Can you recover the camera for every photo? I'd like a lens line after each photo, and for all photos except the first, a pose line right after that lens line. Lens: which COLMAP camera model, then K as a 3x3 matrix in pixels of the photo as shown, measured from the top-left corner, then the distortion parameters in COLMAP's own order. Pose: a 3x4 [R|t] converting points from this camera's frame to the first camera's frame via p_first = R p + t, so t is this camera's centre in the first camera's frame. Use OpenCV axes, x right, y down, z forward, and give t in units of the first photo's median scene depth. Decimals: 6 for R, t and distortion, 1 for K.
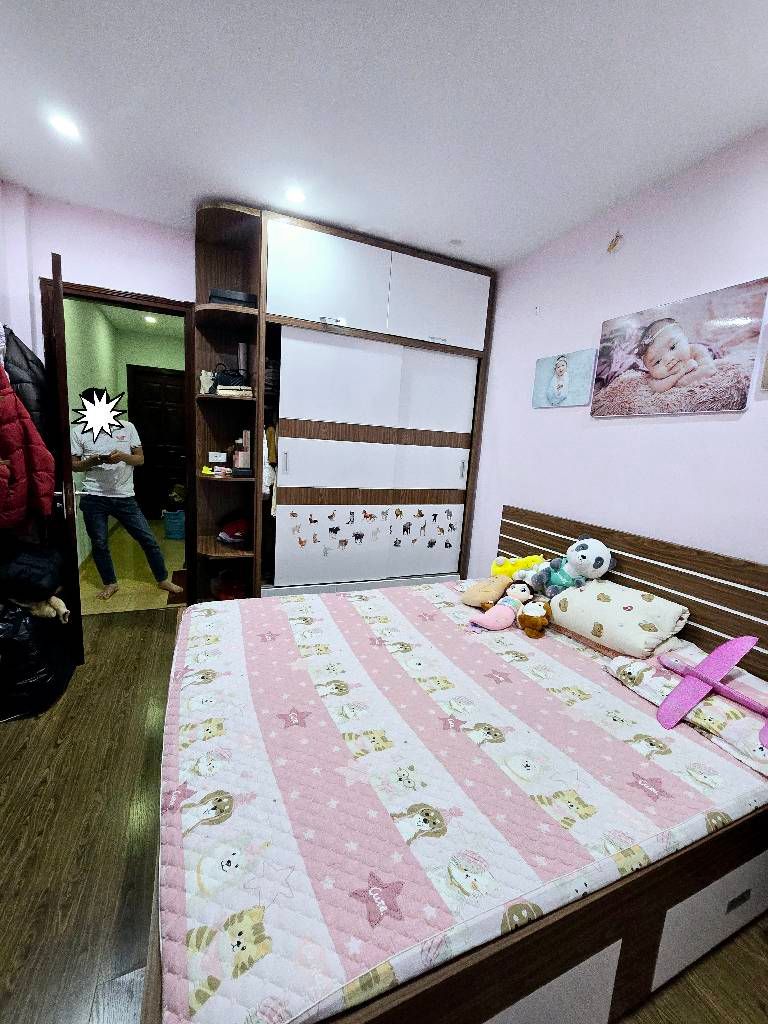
lens RADIAL K [[427.1, 0, 379.1], [0, 427.1, 519.0], [0, 0, 1]] dist [-0.008142, 0.003231]
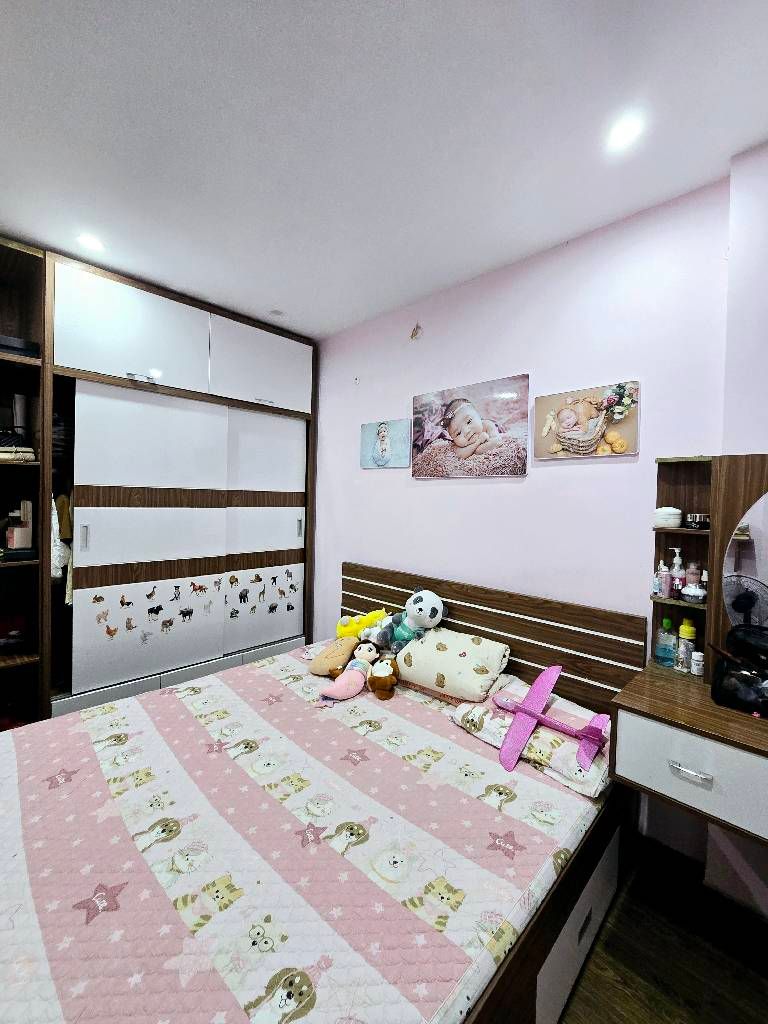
lens RADIAL K [[427.1, 0, 386.3], [0, 427.1, 508.1], [0, 0, 1]] dist [-0.008142, 0.003231]
pose [[0.921900, -0.049459, 0.384257, 0.006224], [0.099467, 0.988789, -0.111368, -0.052451], [-0.374441, 0.140891, 0.916484, 0.025183]]
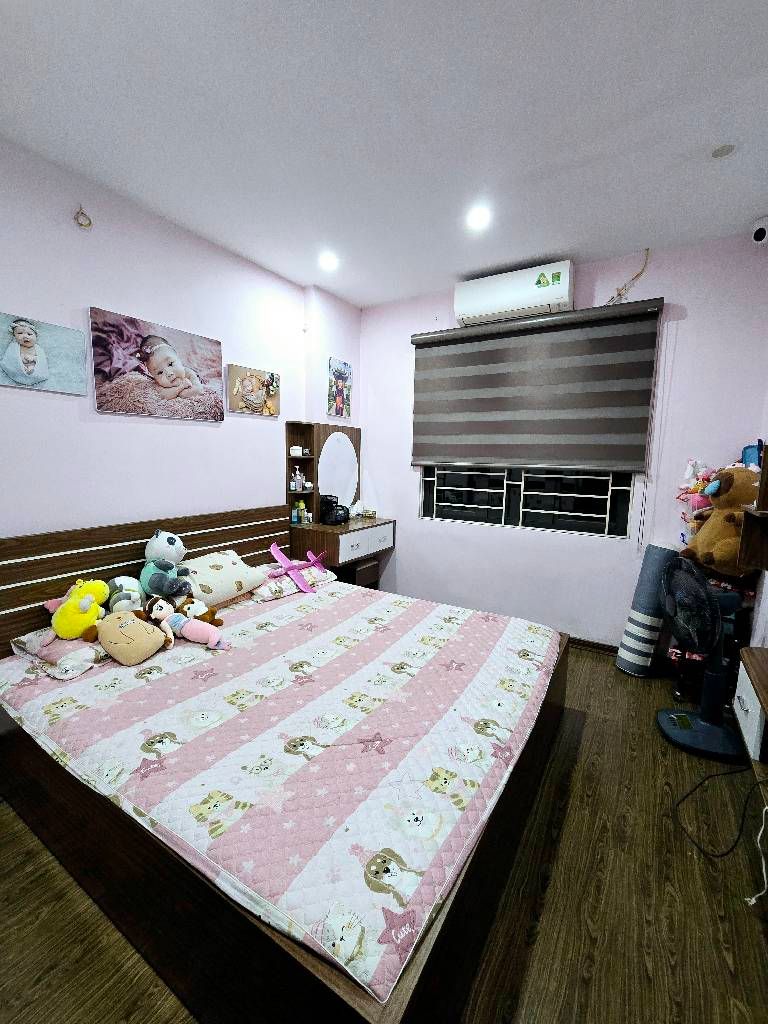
lens RADIAL K [[427.1, 0, 388.0], [0, 427.1, 517.3], [0, 0, 1]] dist [-0.008142, 0.003231]
pose [[-0.582619, -0.185093, 0.791389, -0.710691], [0.086640, 0.954030, 0.286917, -0.263042], [-0.808114, 0.235729, -0.539799, 1.193720]]
